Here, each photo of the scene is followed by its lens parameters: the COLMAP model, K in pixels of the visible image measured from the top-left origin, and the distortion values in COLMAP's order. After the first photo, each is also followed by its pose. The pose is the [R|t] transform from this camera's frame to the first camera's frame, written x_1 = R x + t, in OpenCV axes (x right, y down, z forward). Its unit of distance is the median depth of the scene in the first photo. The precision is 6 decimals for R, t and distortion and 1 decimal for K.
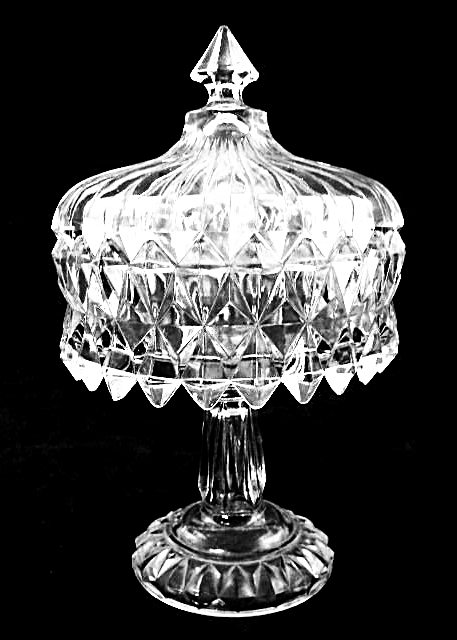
lens RADIAL K [[921.6, 0, 228.5], [0, 921.6, 320.0], [0, 0, 1]] dist [-0.259233, -0.023399]
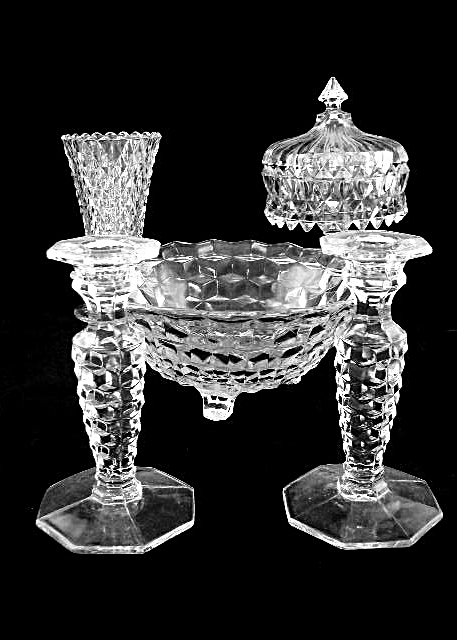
lens RADIAL K [[921.6, 0, 228.5], [0, 921.6, 320.0], [0, 0, 1]] dist [-0.259233, -0.023399]
pose [[0.989810, 0.011060, -0.141964, 0.069277], [0.005233, 0.993480, 0.113883, 0.038393], [0.142297, -0.113466, 0.983299, -1.485495]]
